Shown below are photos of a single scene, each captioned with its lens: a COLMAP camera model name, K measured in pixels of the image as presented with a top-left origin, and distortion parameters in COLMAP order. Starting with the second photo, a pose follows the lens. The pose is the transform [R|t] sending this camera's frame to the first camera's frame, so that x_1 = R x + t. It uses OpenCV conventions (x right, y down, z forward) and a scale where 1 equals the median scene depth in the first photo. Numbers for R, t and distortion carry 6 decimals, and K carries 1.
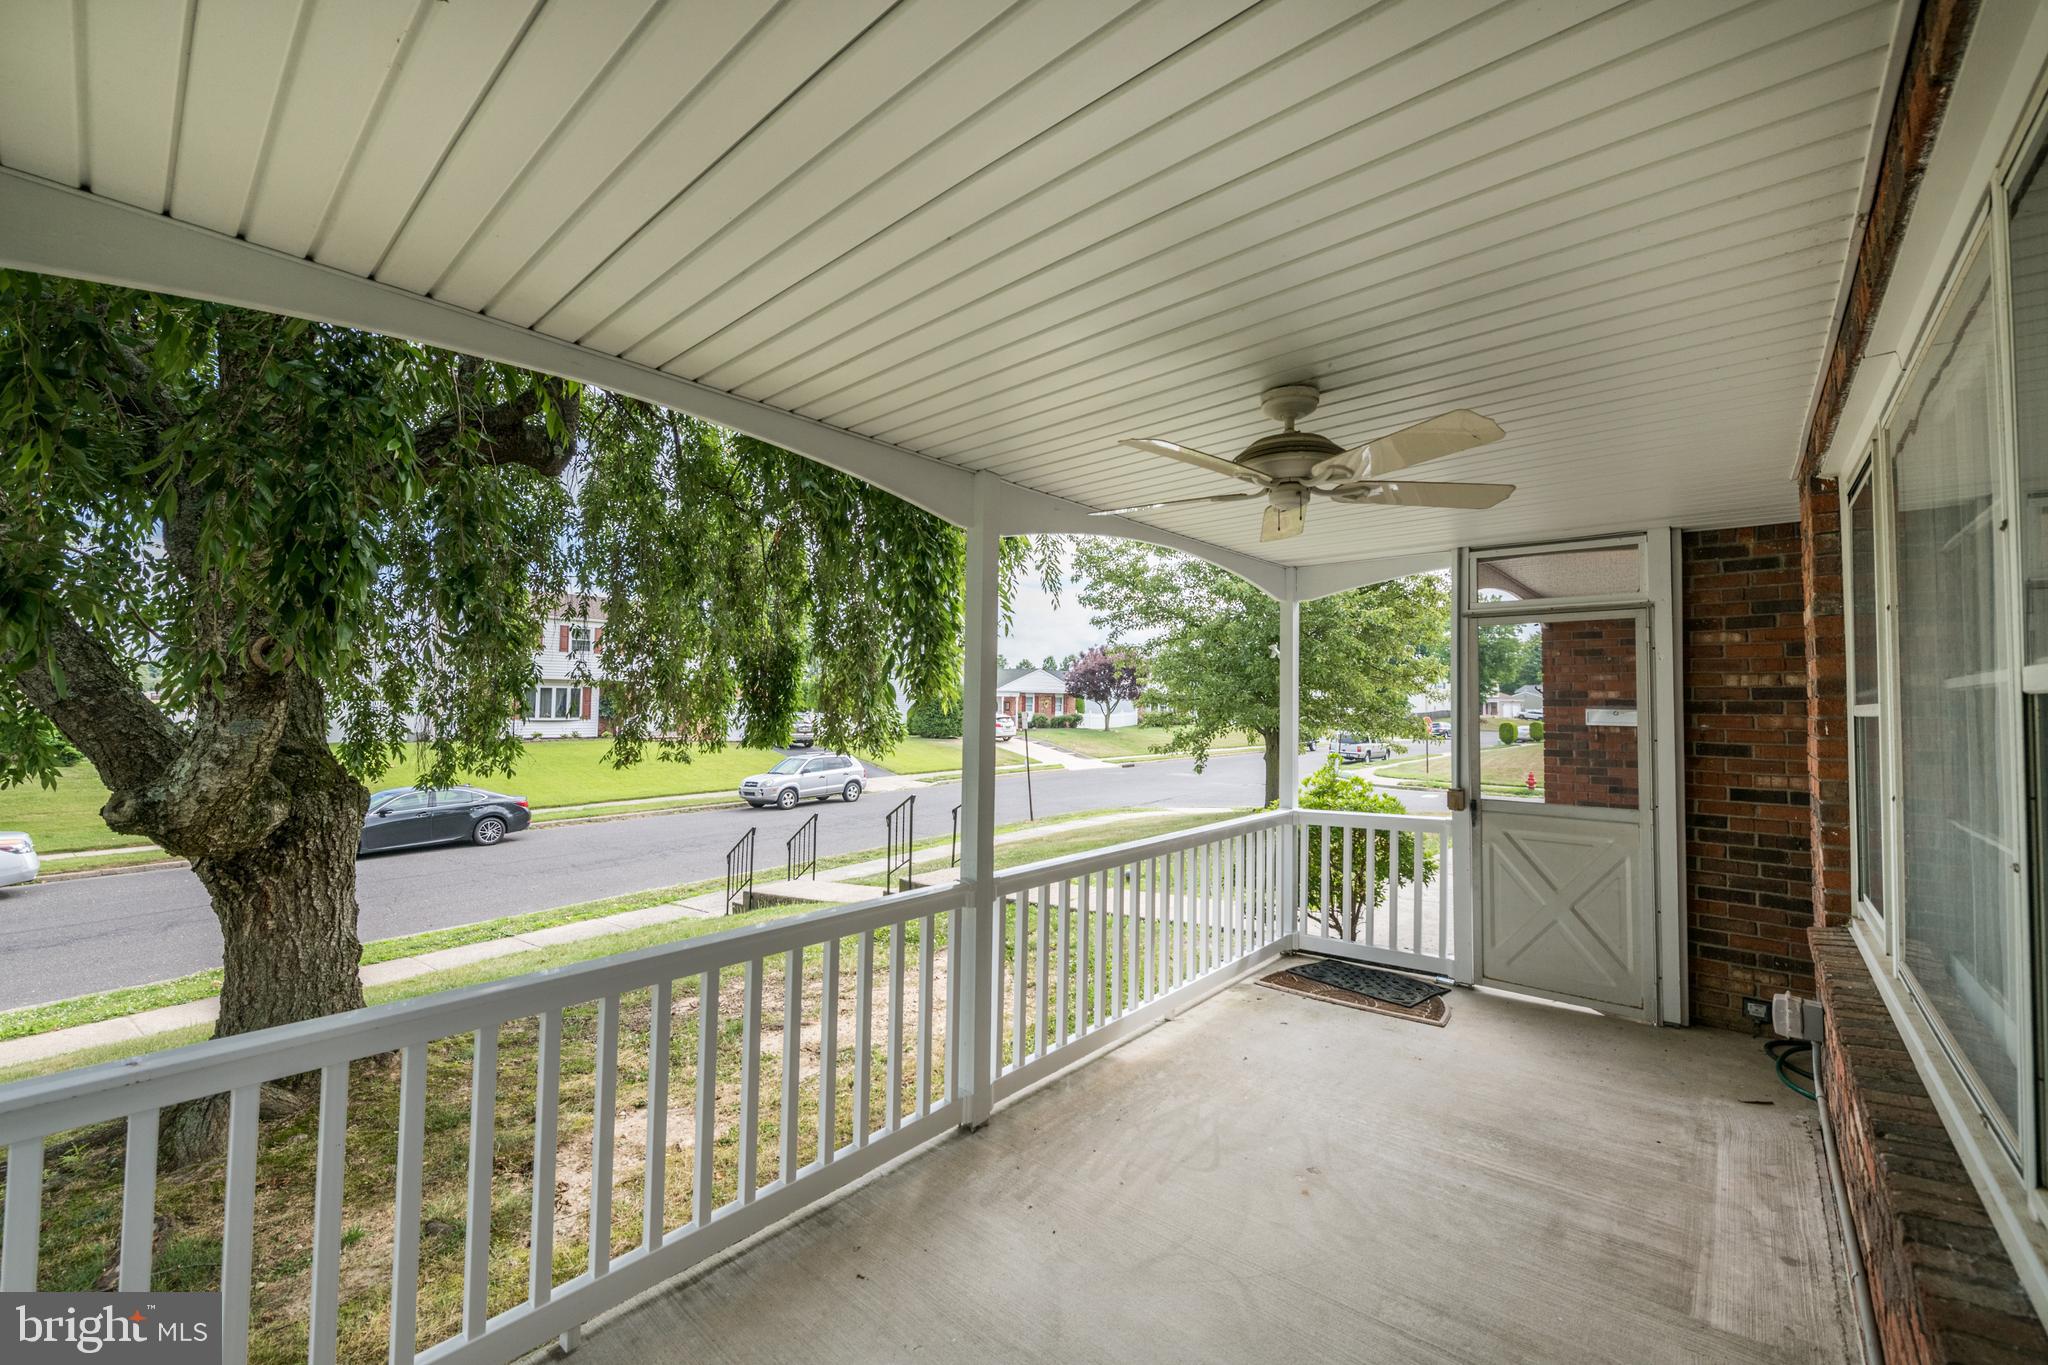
lens RADIAL K [[808.5, 0, 1041.0], [0, 808.5, 668.4], [0, 0, 1]] dist [0.000686, -0.000042]
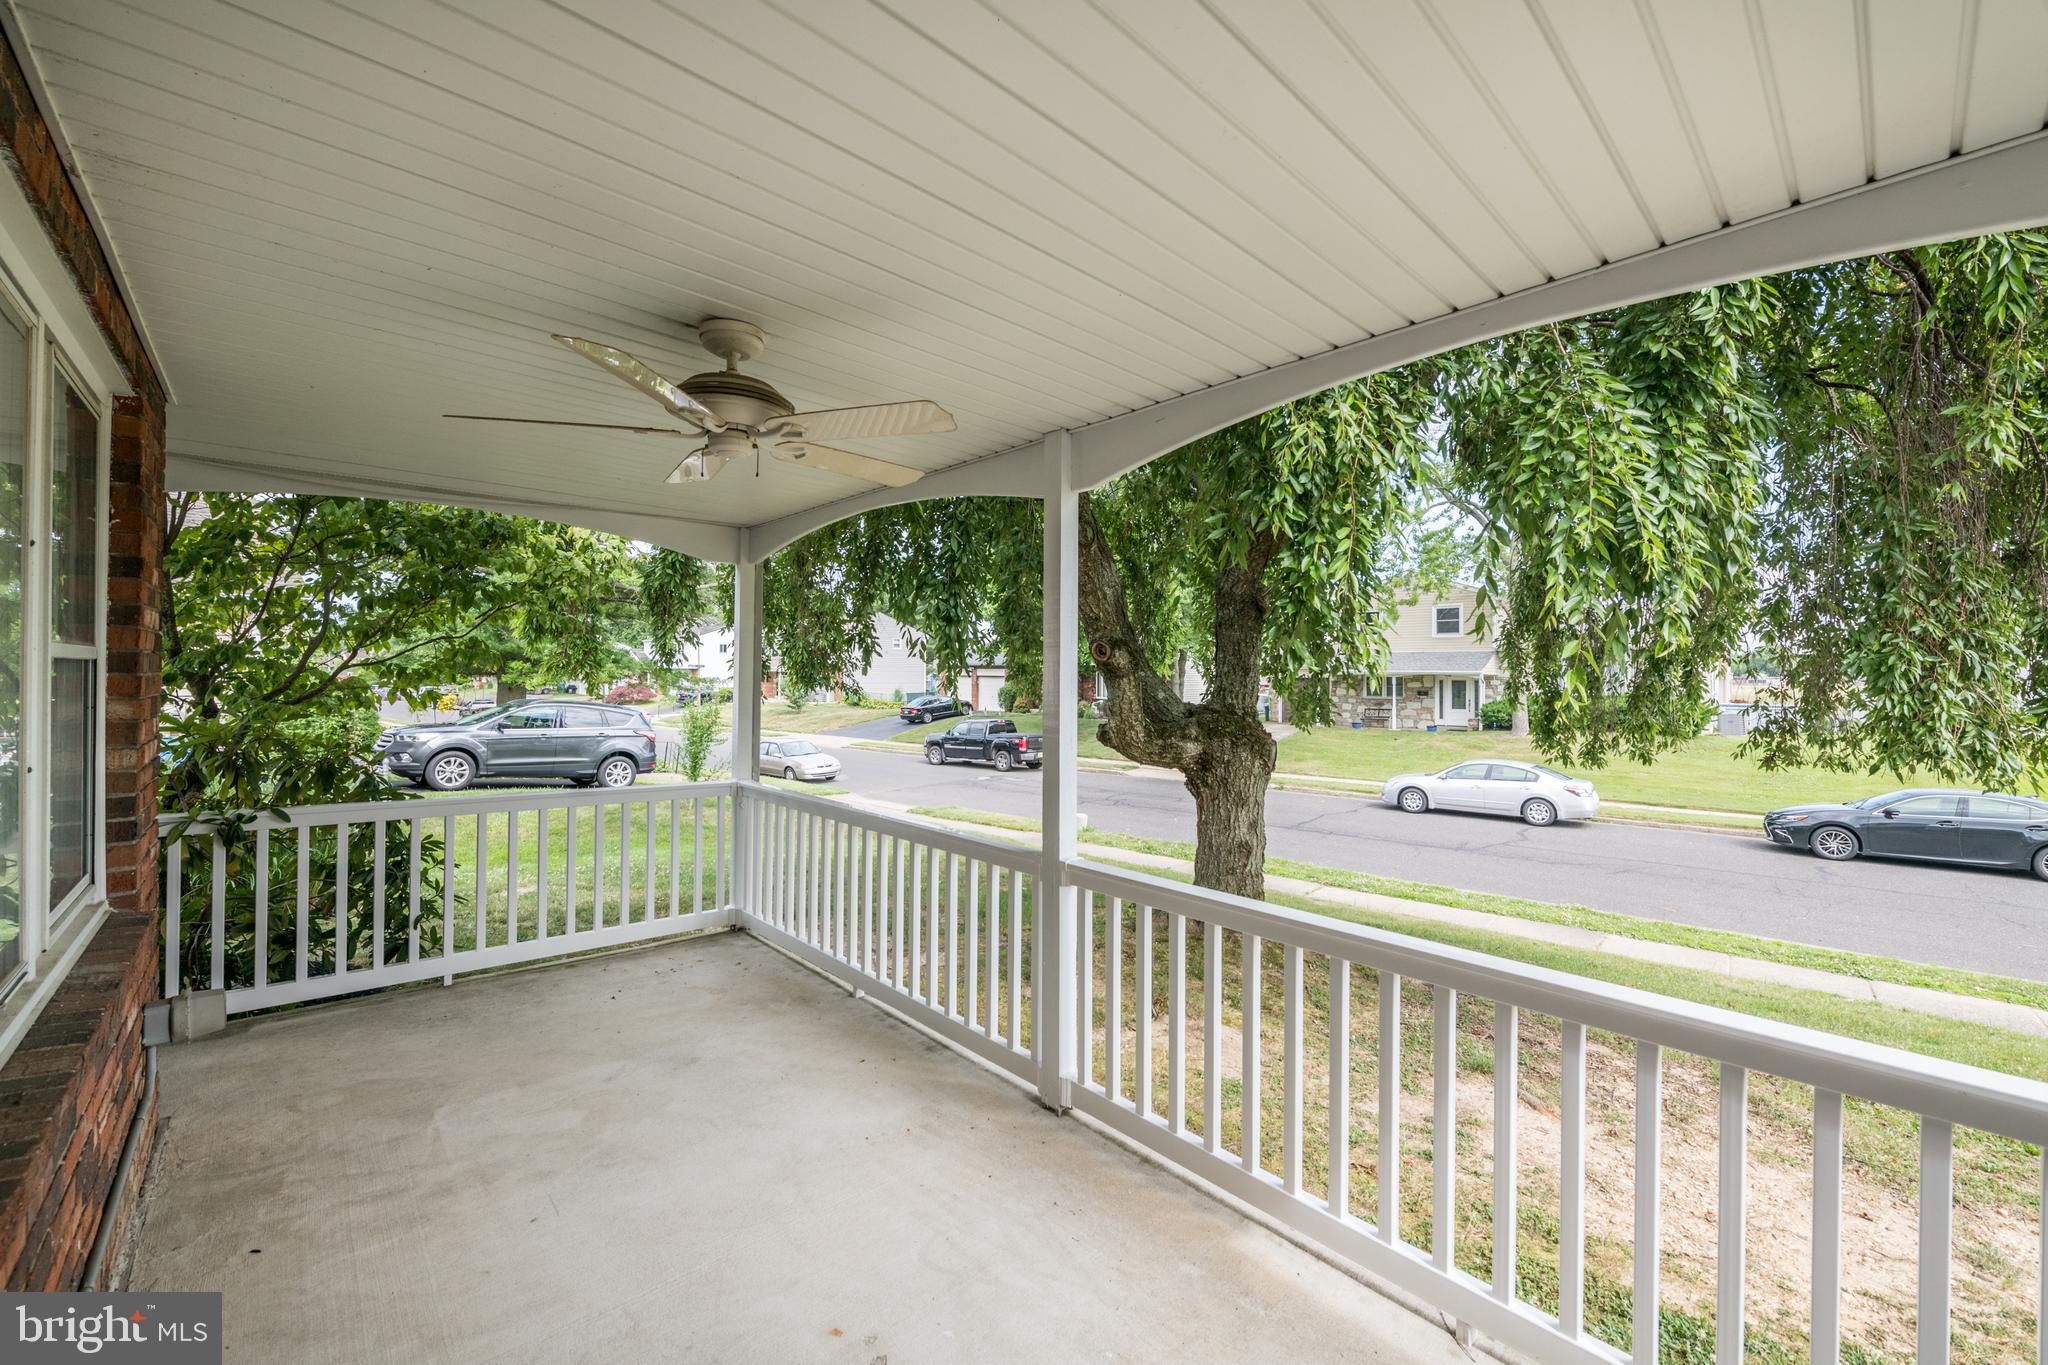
lens RADIAL K [[808.5, 0, 1041.0], [0, 808.5, 668.4], [0, 0, 1]] dist [0.000686, -0.000042]
pose [[-0.107165, -0.016094, -0.994111, 0.730450], [0.039244, 0.999021, -0.020404, 0.039085], [0.993466, -0.041199, -0.106429, 0.890265]]
